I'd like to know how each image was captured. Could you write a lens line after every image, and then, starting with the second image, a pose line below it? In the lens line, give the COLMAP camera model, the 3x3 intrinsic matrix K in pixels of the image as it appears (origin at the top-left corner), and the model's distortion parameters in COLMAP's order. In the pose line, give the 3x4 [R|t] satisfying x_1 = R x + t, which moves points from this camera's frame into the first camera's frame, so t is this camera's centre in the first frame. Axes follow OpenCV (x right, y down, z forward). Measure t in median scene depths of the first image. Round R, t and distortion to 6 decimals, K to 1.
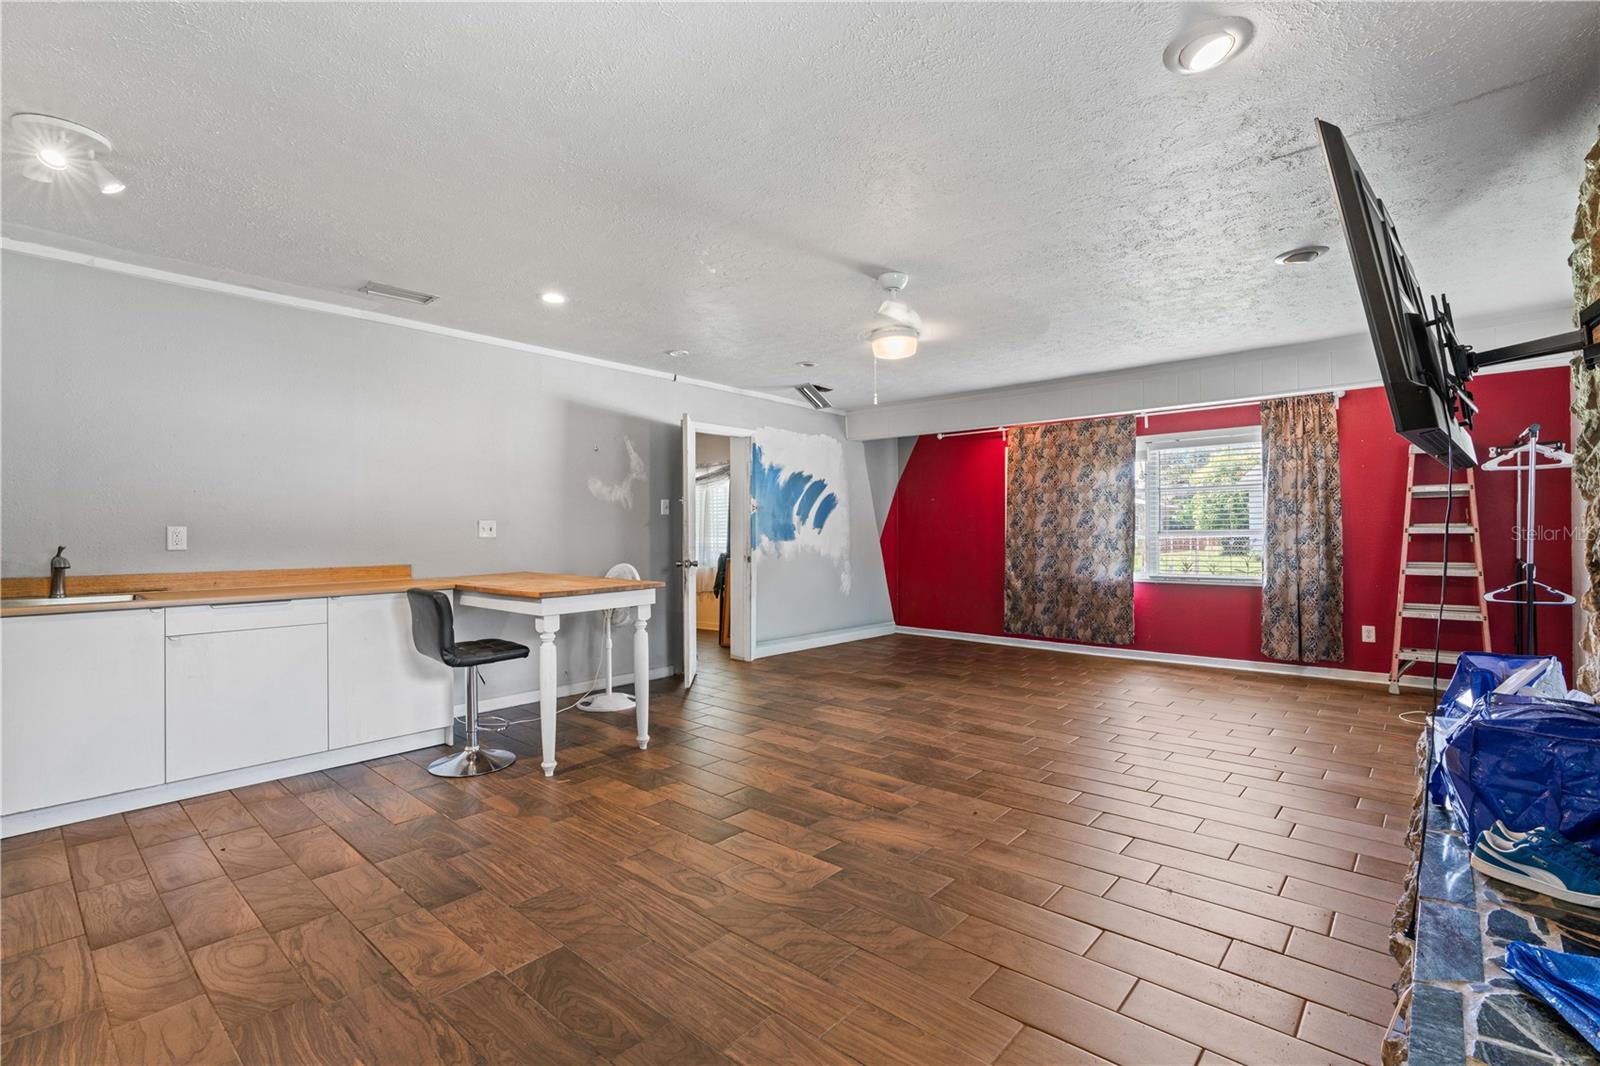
lens RADIAL K [[719.2, 0, 801.7], [0, 719.2, 530.6], [0, 0, 1]] dist [-0.010873, 0.003208]
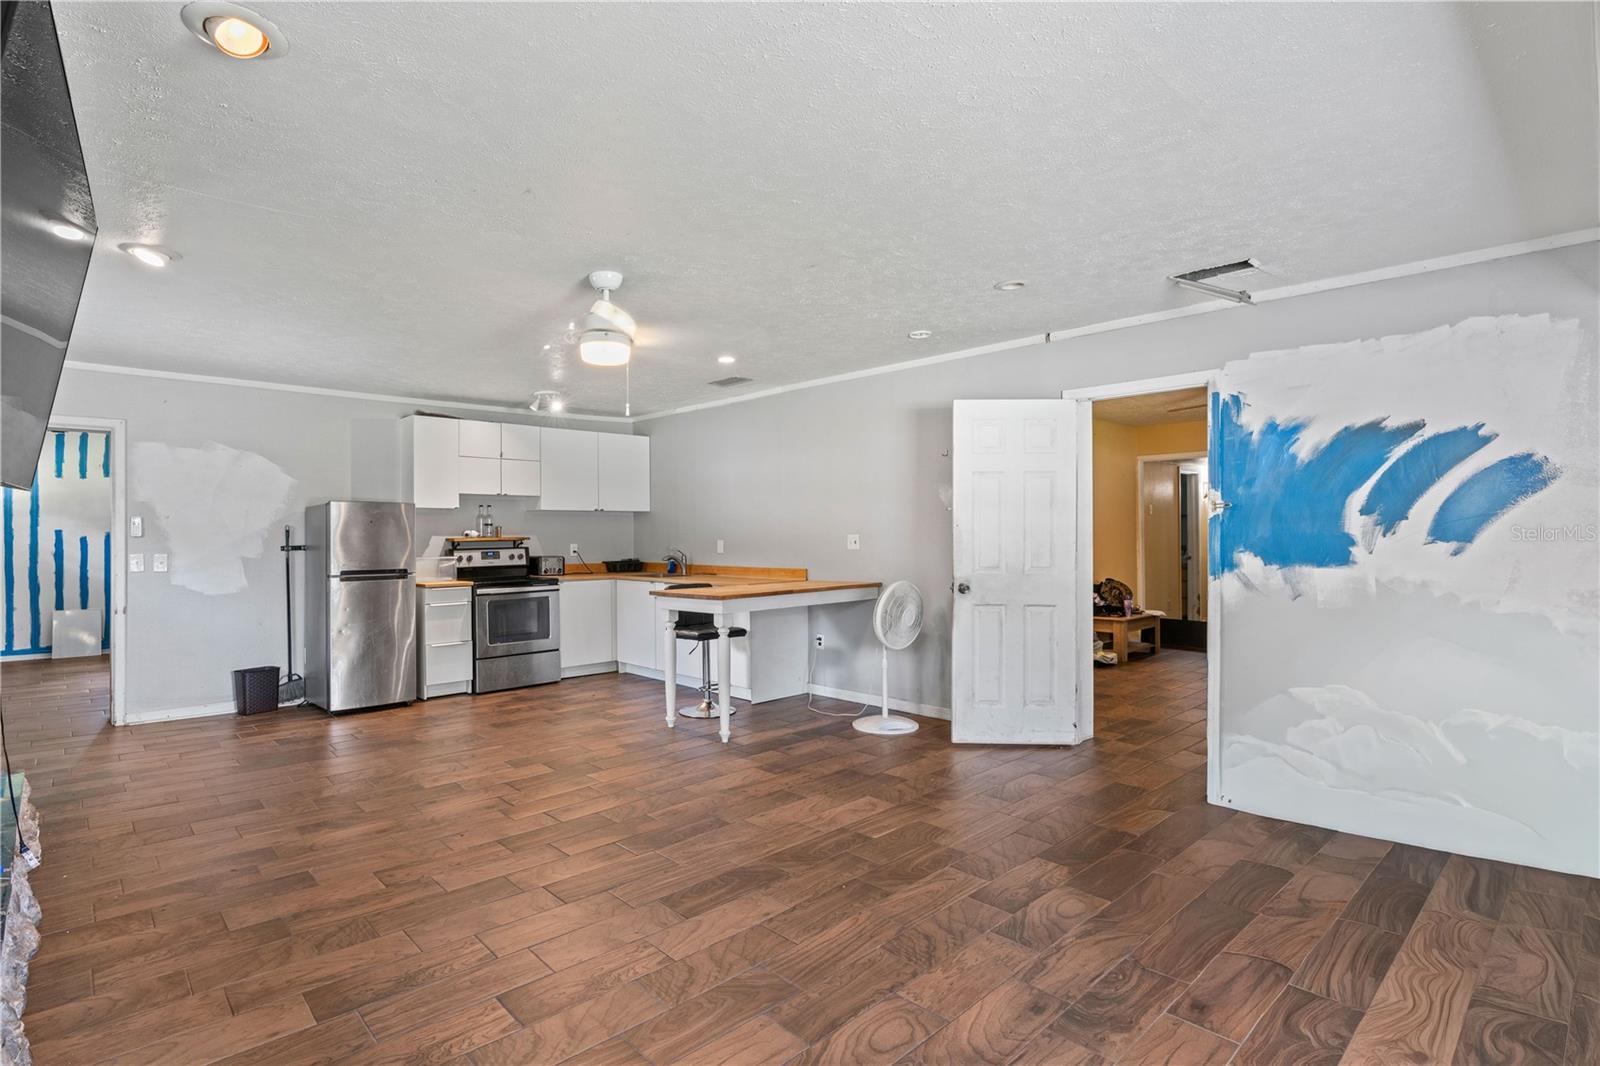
lens RADIAL K [[778.3, 0, 744.0], [0, 778.3, 544.4], [0, 0, 1]] dist [-0.026751, 0.000097]
pose [[-0.116518, 0.016487, -0.993052, 0.628733], [0.008880, 0.999840, 0.015558, -0.015123], [0.993149, -0.007006, -0.116645, 0.754075]]
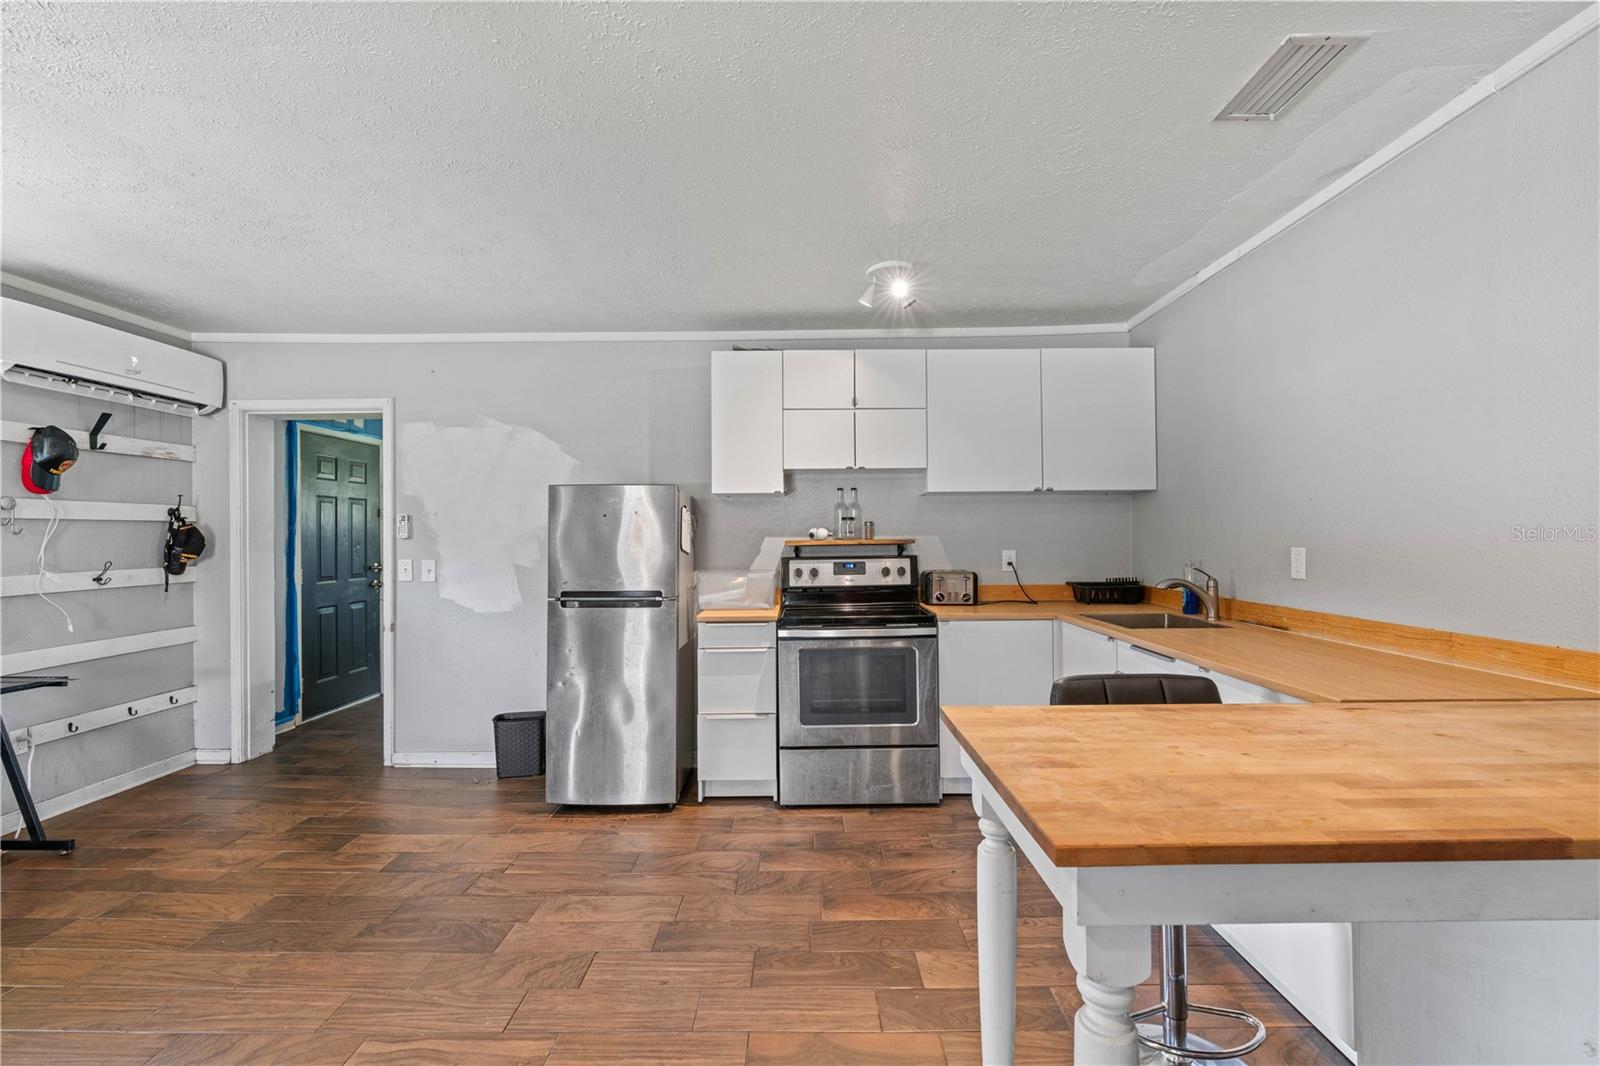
lens RADIAL K [[719.2, 0, 800.6], [0, 719.2, 535.5], [0, 0, 1]] dist [-0.010873, 0.003208]
pose [[-0.758336, 0.005621, -0.651840, 0.004929], [0.010595, 0.999937, -0.003703, -0.012496], [0.651778, -0.009715, -0.758348, 0.718586]]
